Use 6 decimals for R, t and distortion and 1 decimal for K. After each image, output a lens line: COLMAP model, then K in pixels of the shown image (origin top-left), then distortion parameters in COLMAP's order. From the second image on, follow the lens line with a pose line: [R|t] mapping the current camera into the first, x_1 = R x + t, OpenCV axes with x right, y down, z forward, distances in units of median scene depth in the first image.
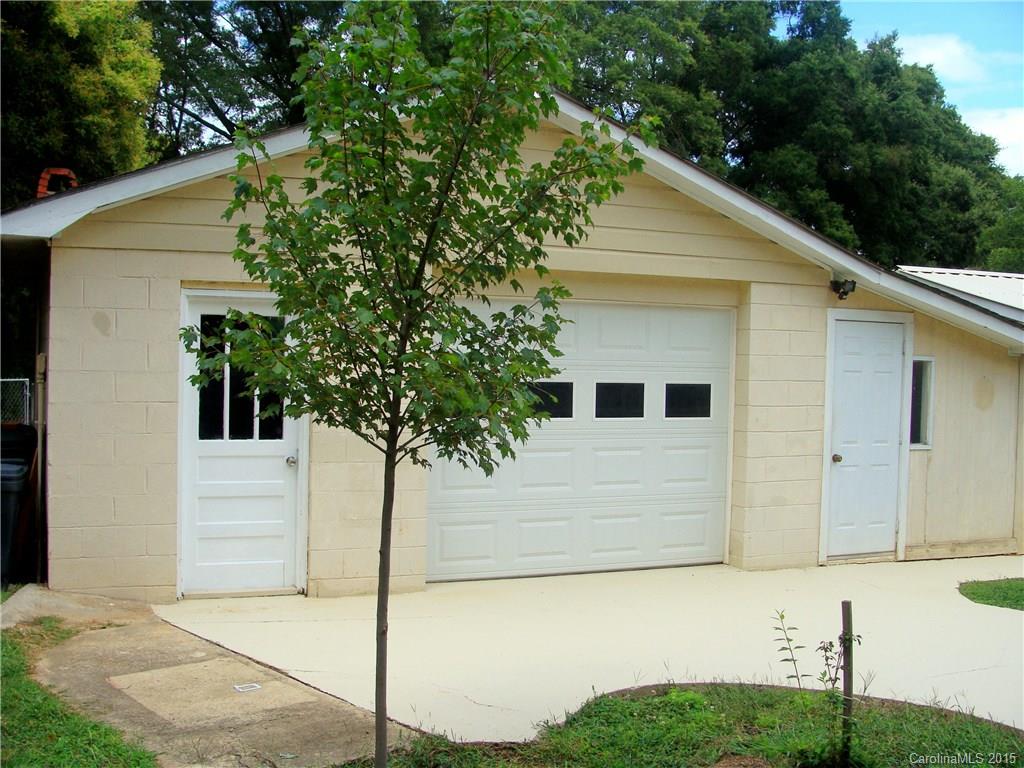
lens RADIAL K [[1171.5, 0, 512.0], [0, 1171.5, 384.0], [0, 0, 1]] dist [-0.164357, 0.248610]
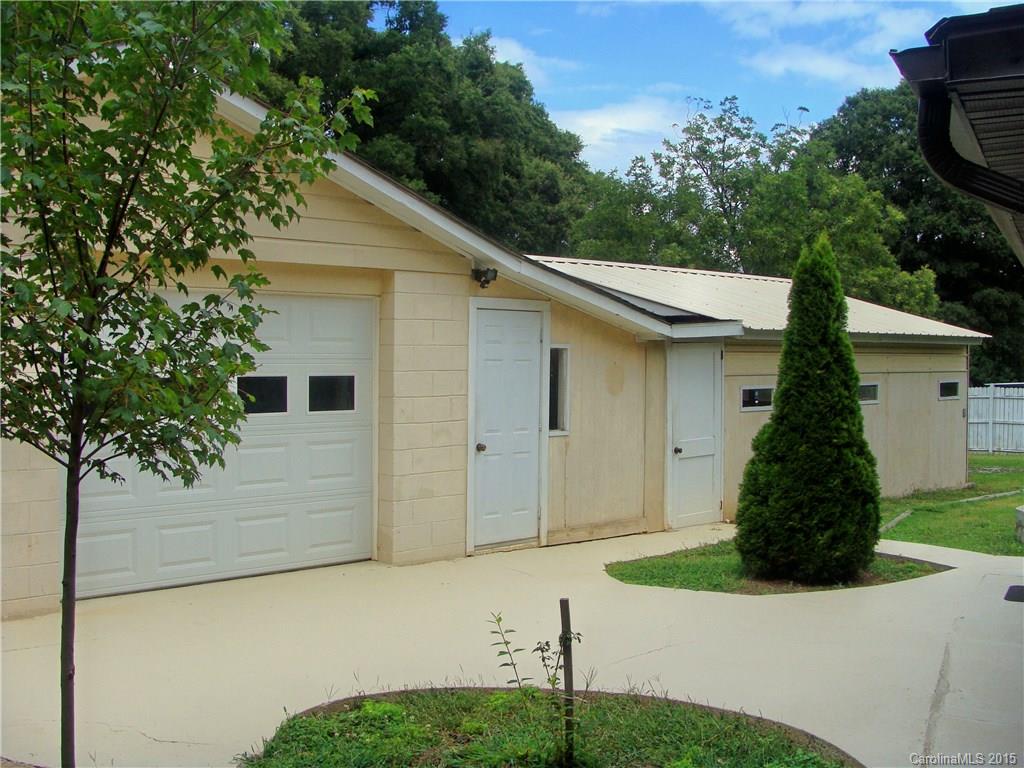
lens RADIAL K [[1179.9, 0, 512.7], [0, 1179.9, 364.3], [0, 0, 1]] dist [-0.182555, 0.265546]
pose [[0.941767, -0.018188, 0.335774, -0.032663], [0.020889, 0.999772, -0.004433, -0.002196], [-0.335617, 0.011188, 0.941932, 0.035535]]
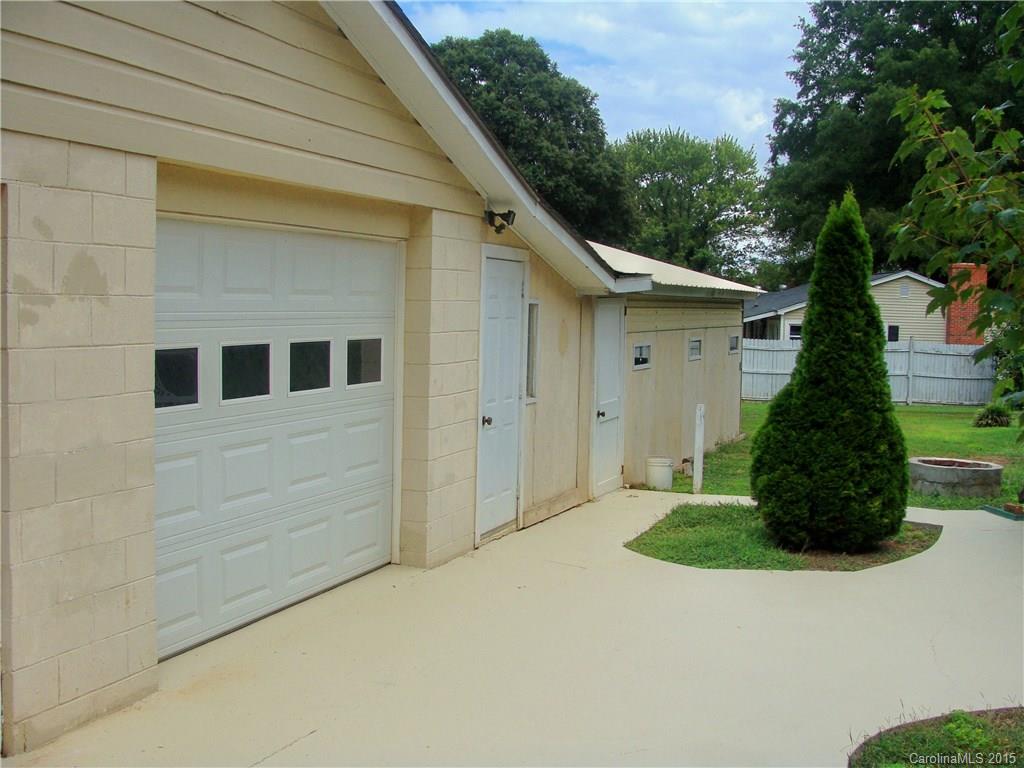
lens RADIAL K [[1179.9, 0, 512.7], [0, 1179.9, 364.3], [0, 0, 1]] dist [-0.182555, 0.265546]
pose [[0.716163, -0.044696, 0.696501, -0.305913], [0.011893, 0.998584, 0.051853, -0.021766], [-0.697832, -0.028852, 0.715680, 0.369861]]
